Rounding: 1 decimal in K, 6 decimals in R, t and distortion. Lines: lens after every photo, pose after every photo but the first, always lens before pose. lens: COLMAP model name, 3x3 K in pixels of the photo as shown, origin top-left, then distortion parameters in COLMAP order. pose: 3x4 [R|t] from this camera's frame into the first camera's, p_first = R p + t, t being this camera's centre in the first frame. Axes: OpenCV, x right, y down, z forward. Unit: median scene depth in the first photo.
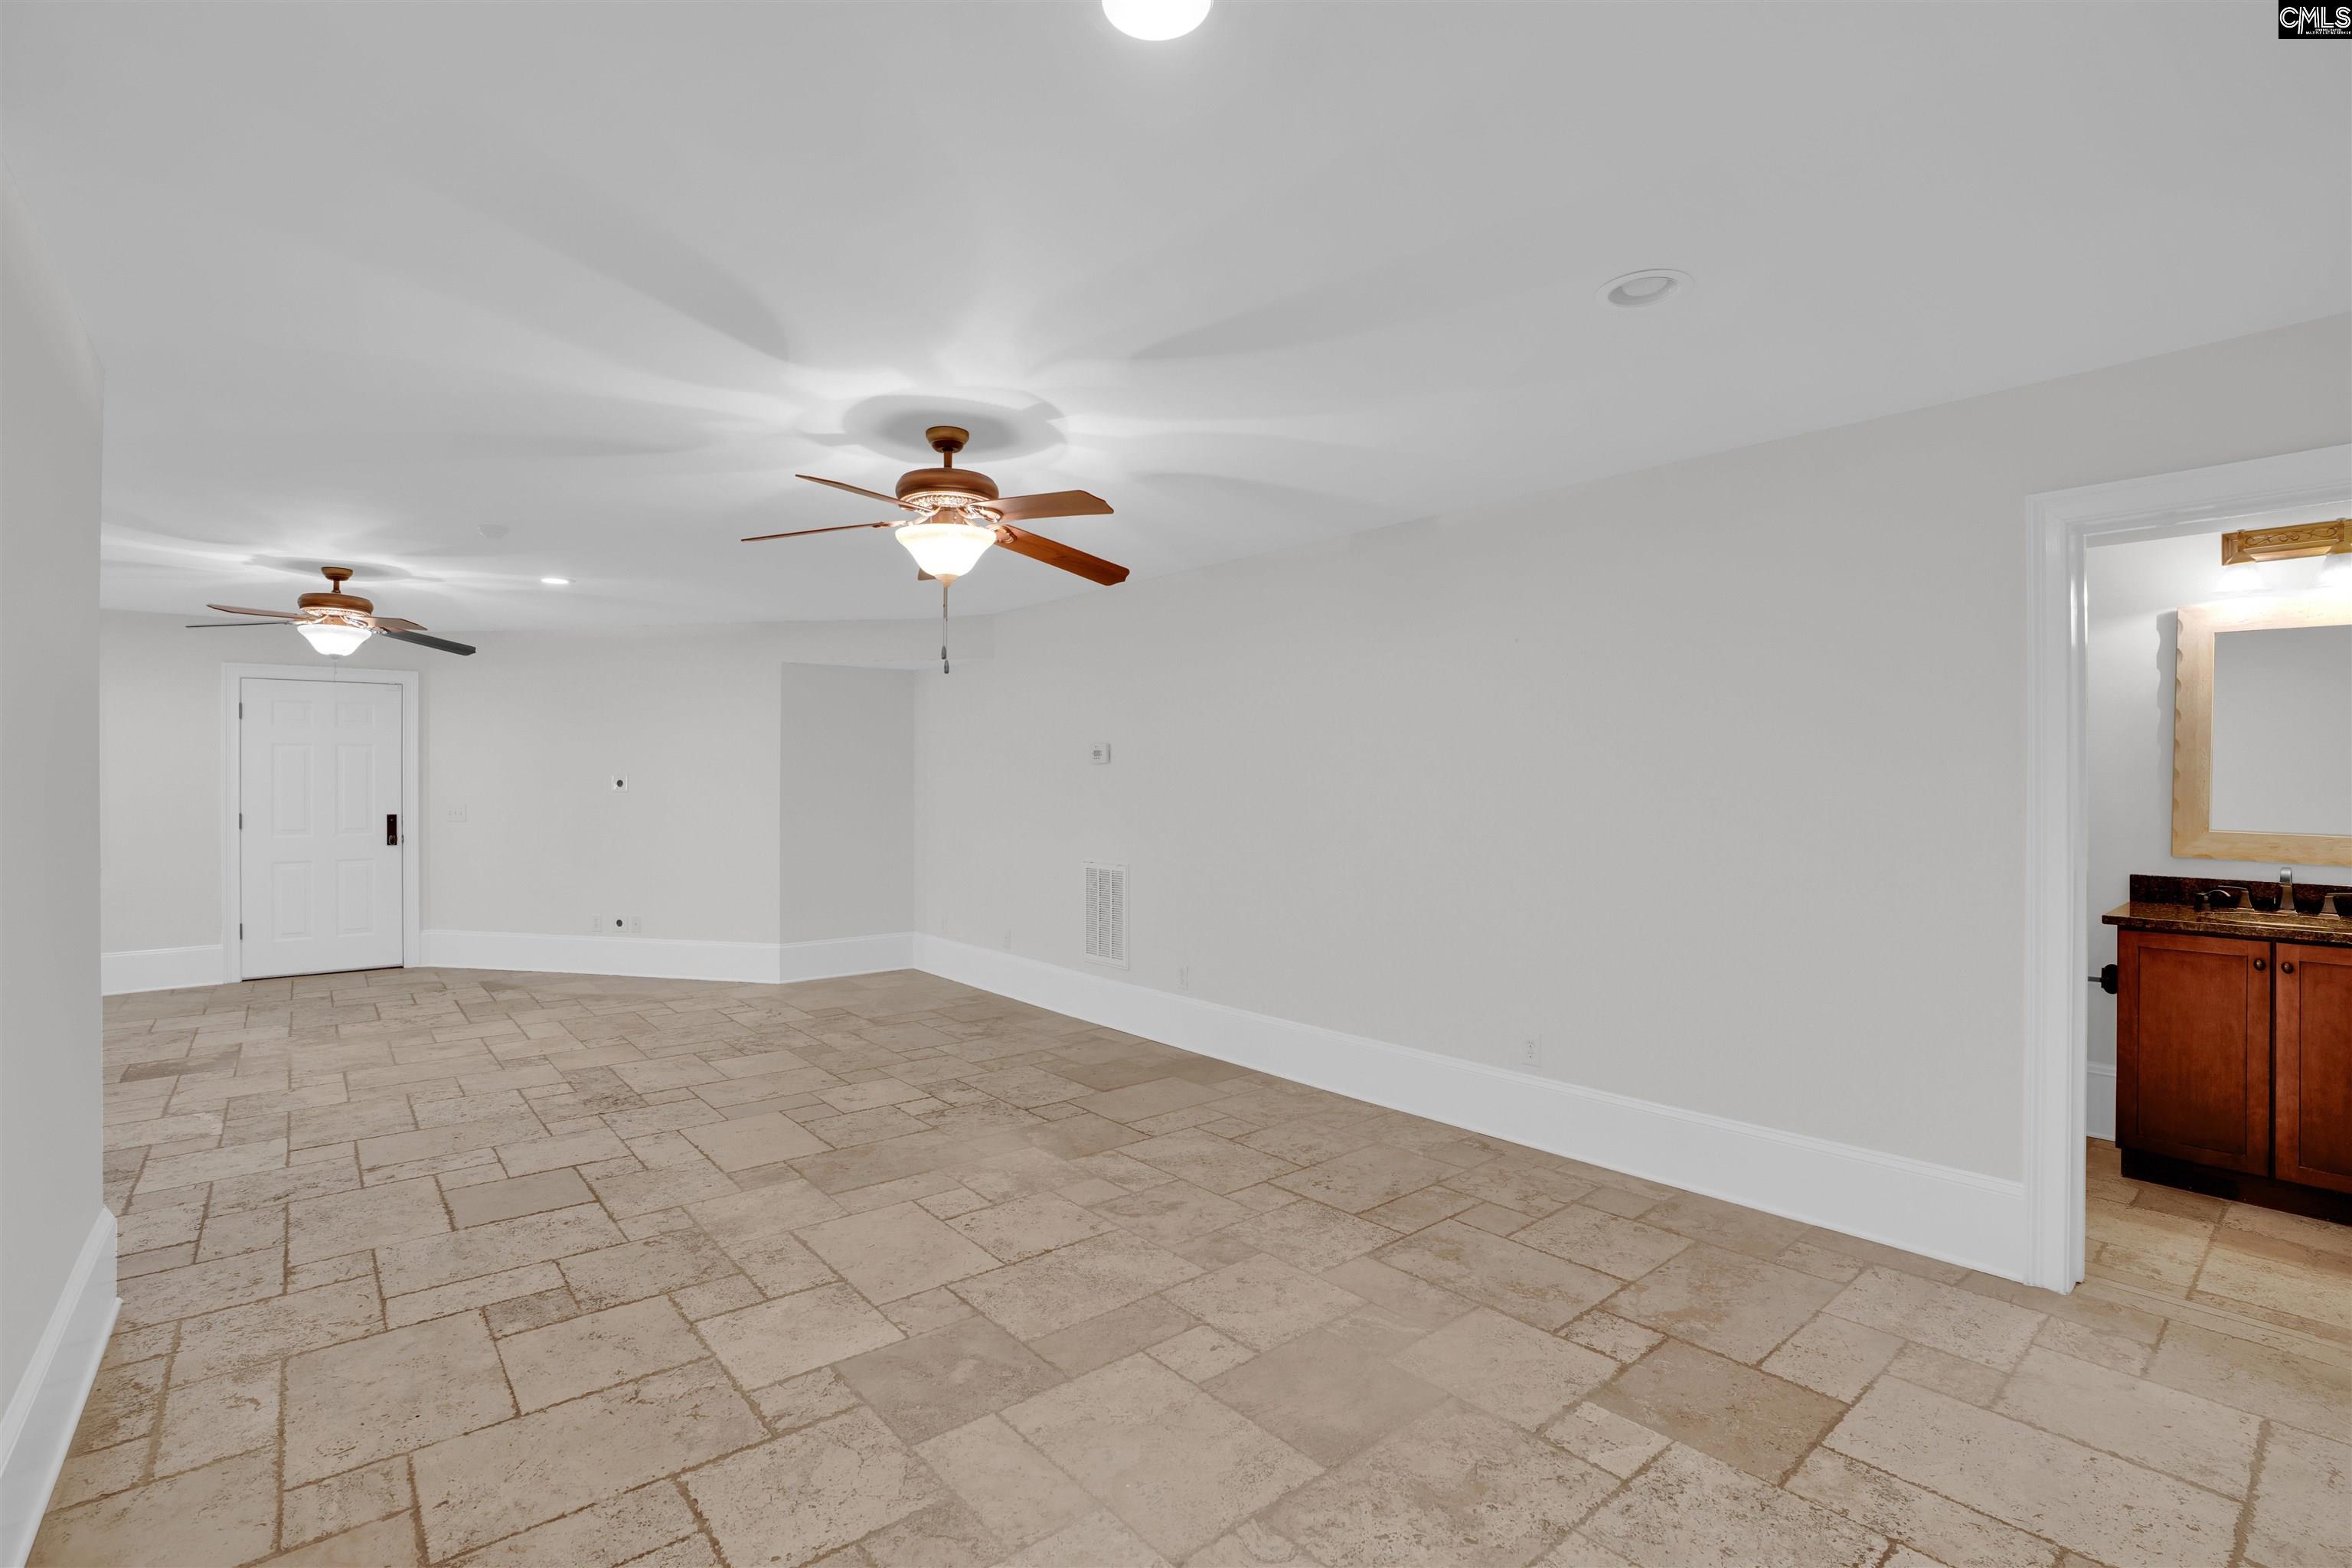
lens RADIAL K [[1086.4, 0, 1189.1], [0, 1086.4, 781.2], [0, 0, 1]] dist [-0.044963, 0.012294]
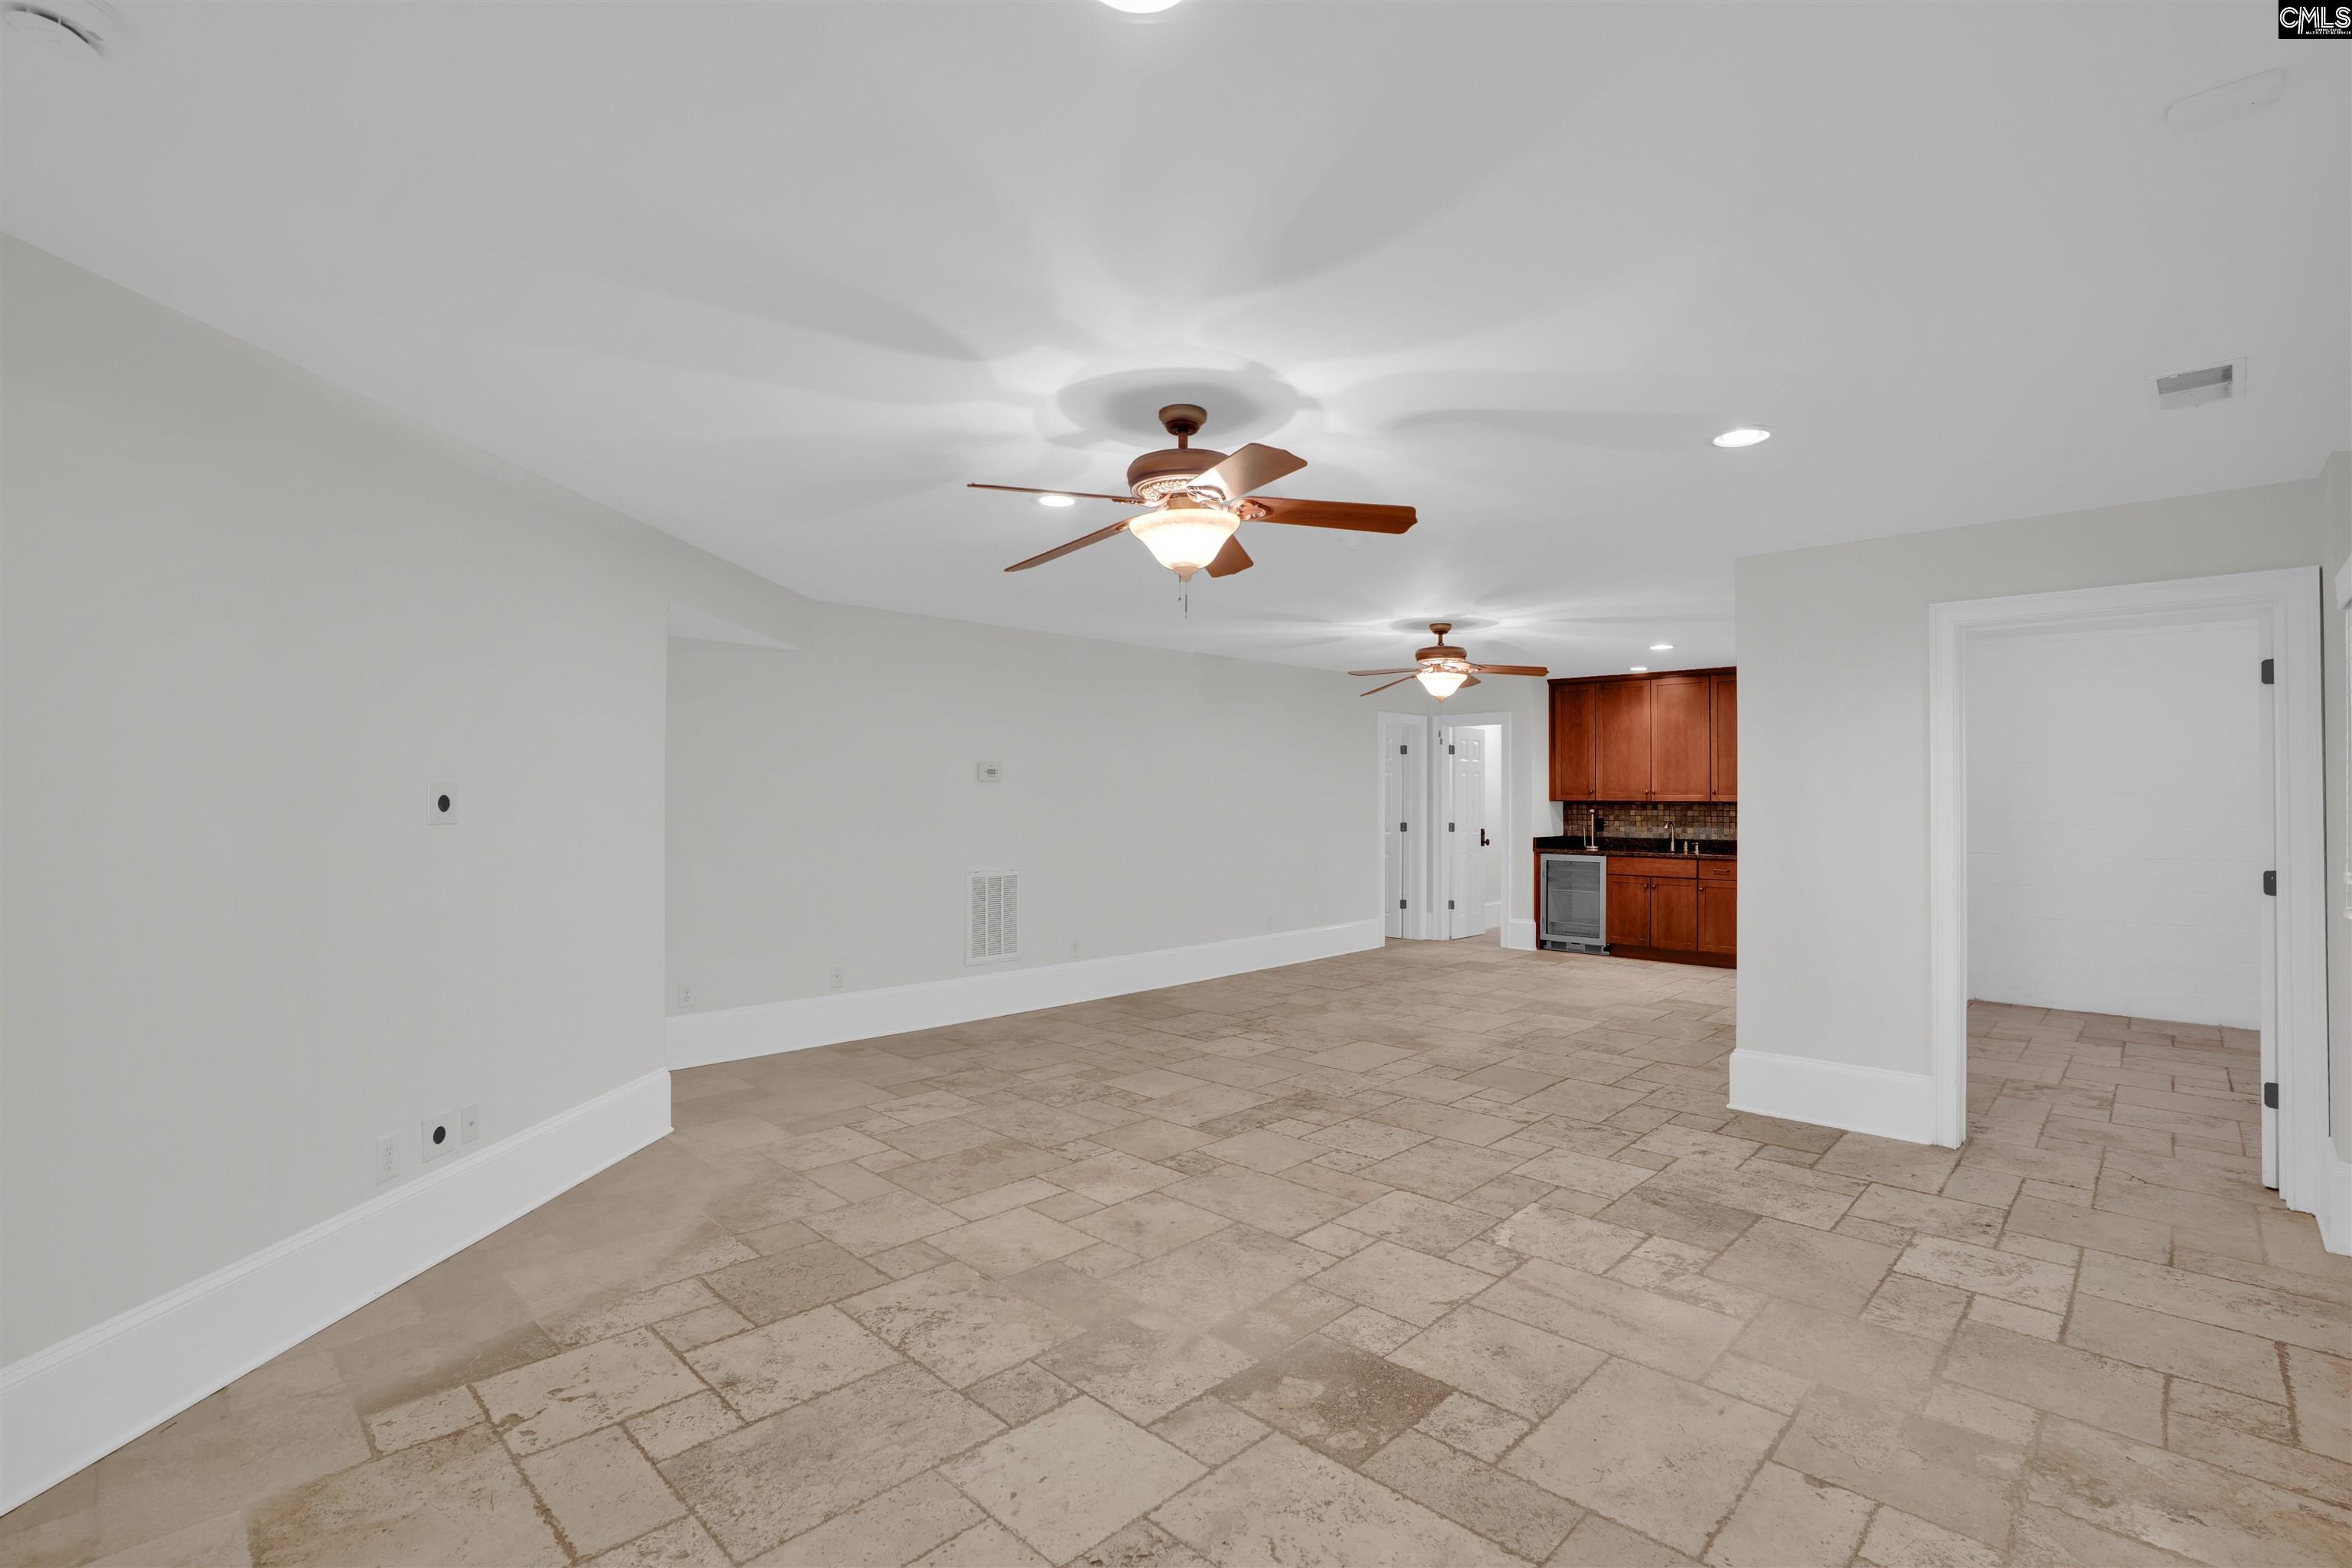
lens RADIAL K [[1086.4, 0, 1175.6], [0, 1086.4, 778.0], [0, 0, 1]] dist [-0.044963, 0.012294]
pose [[-0.102545, 0.012260, 0.994653, -2.107841], [-0.004794, 0.999906, -0.012819, -0.008980], [-0.994717, -0.006083, -0.102477, 1.640360]]
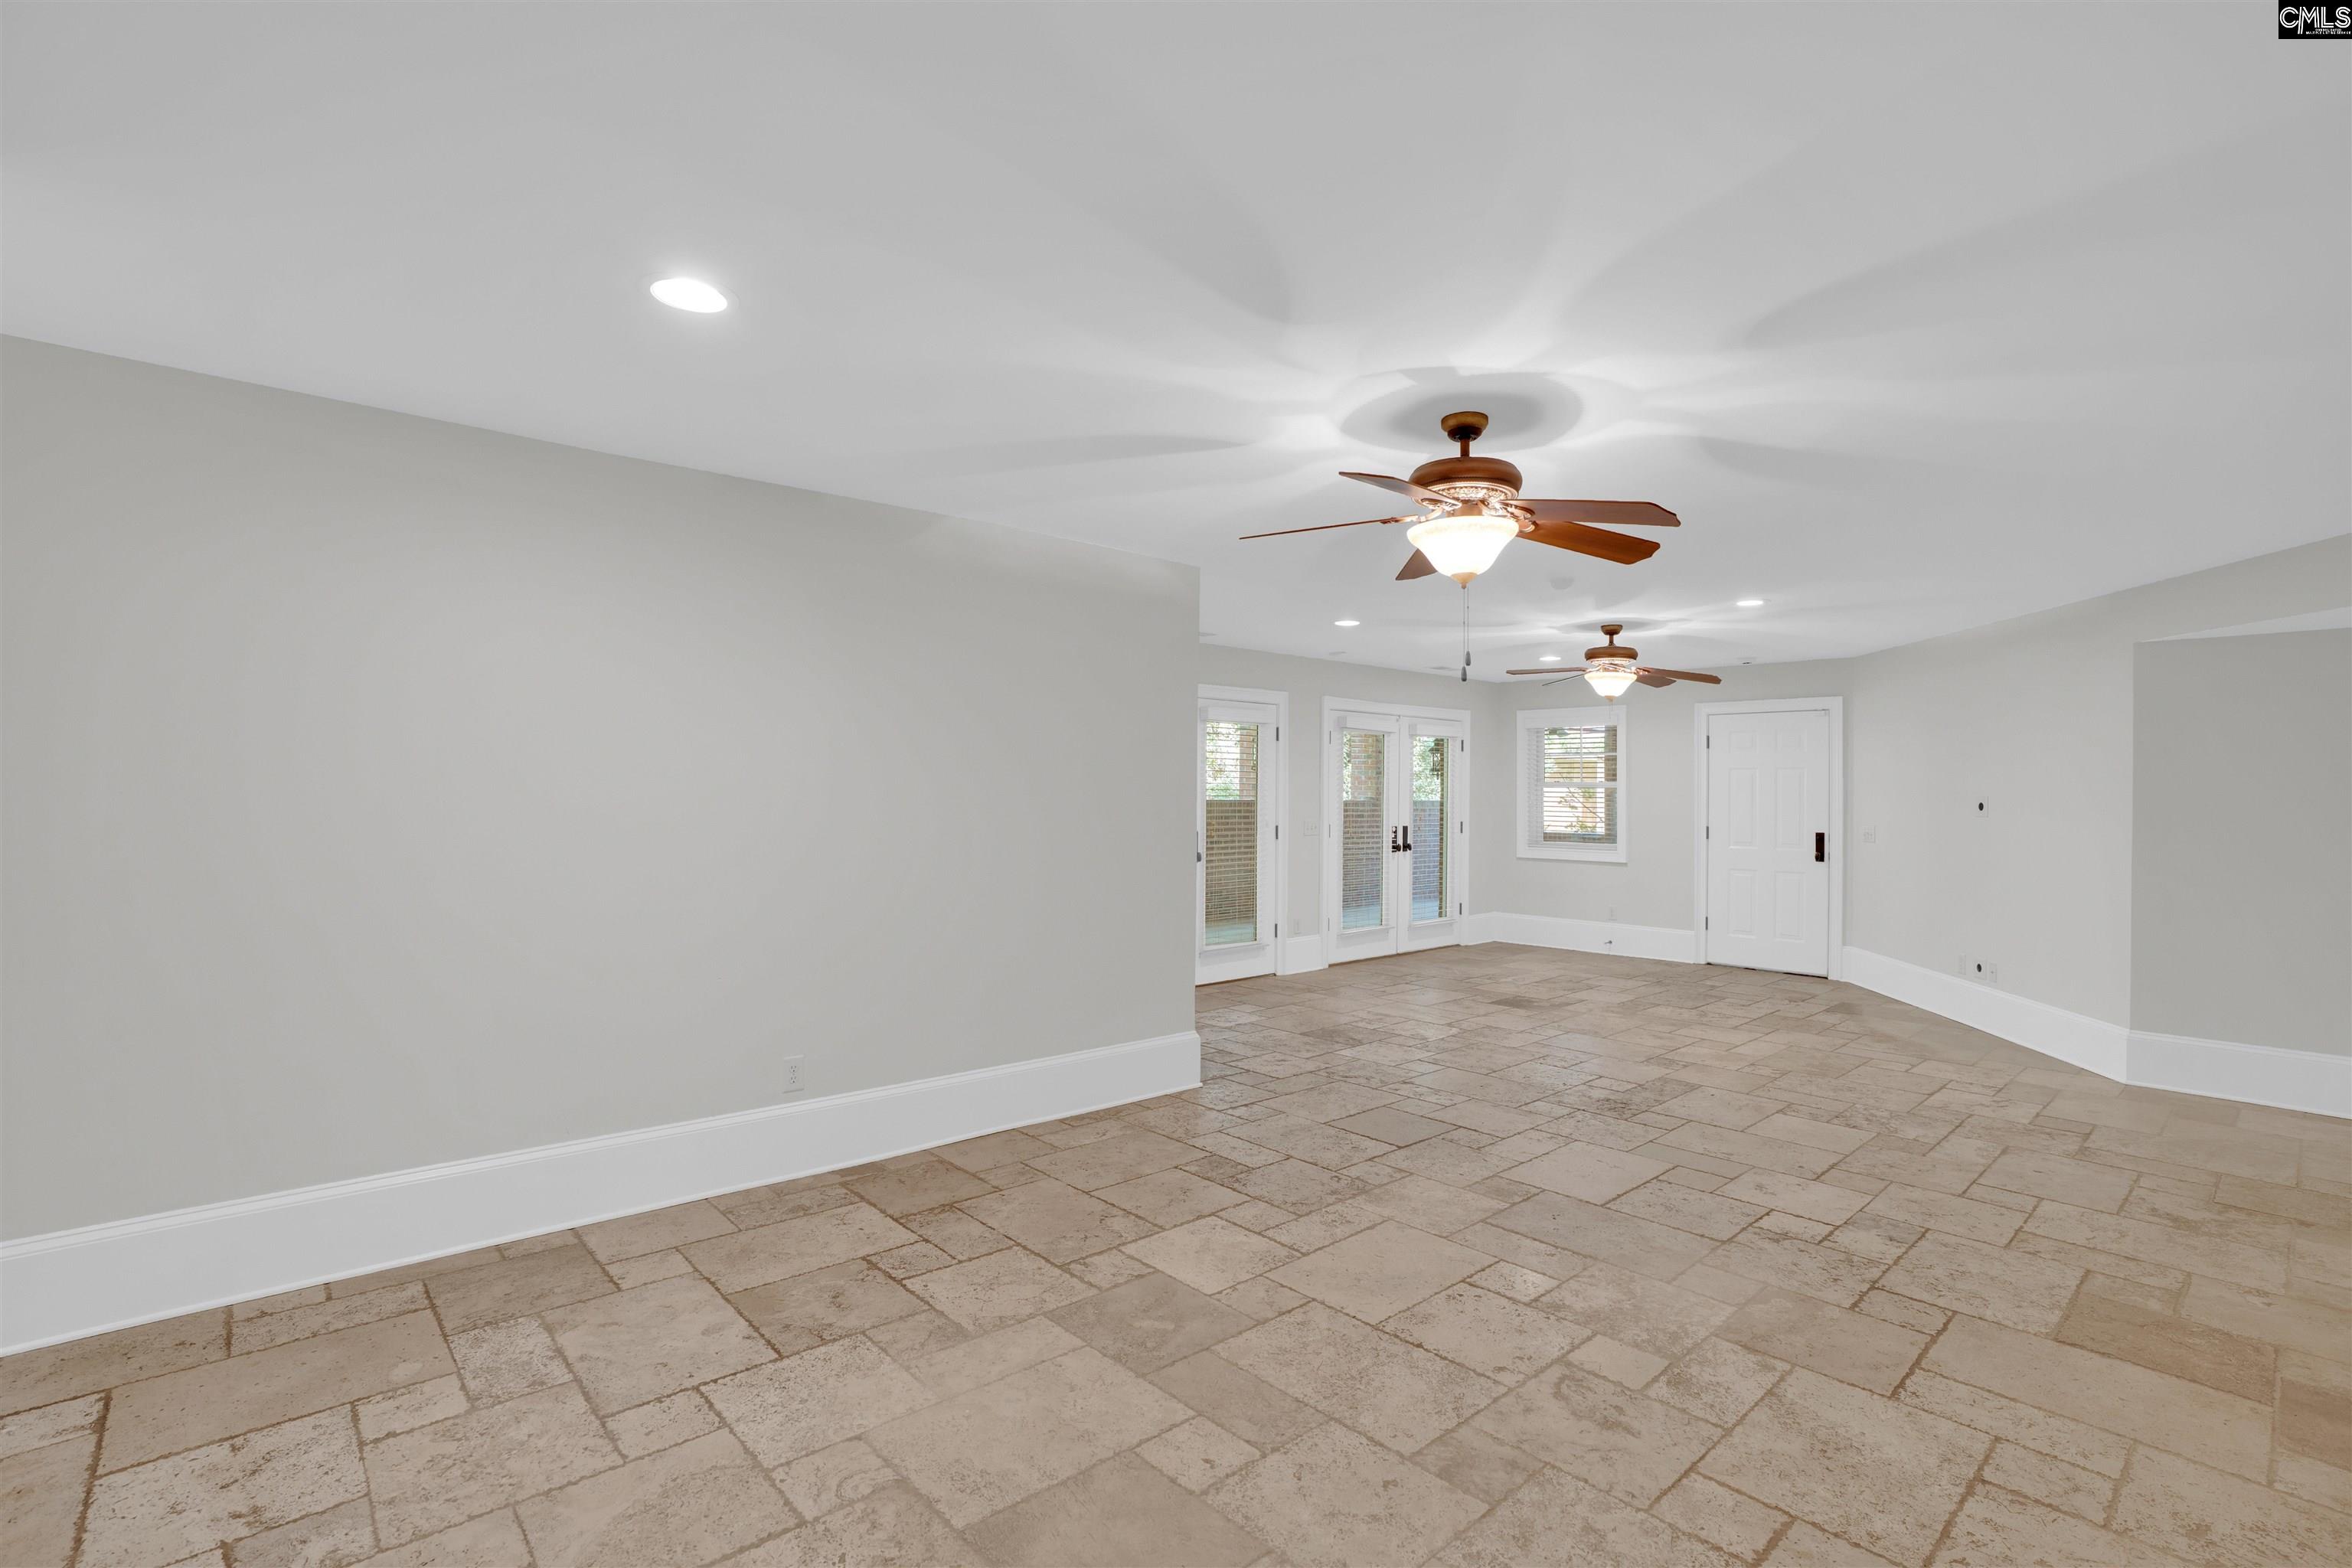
lens RADIAL K [[1086.4, 0, 1174.6], [0, 1086.4, 785.3], [0, 0, 1]] dist [-0.044963, 0.012294]
pose [[0.031618, -0.007613, -0.999471, 0.655938], [-0.010807, 0.999910, -0.007959, -0.001141], [0.999442, 0.011053, 0.031533, 0.704675]]
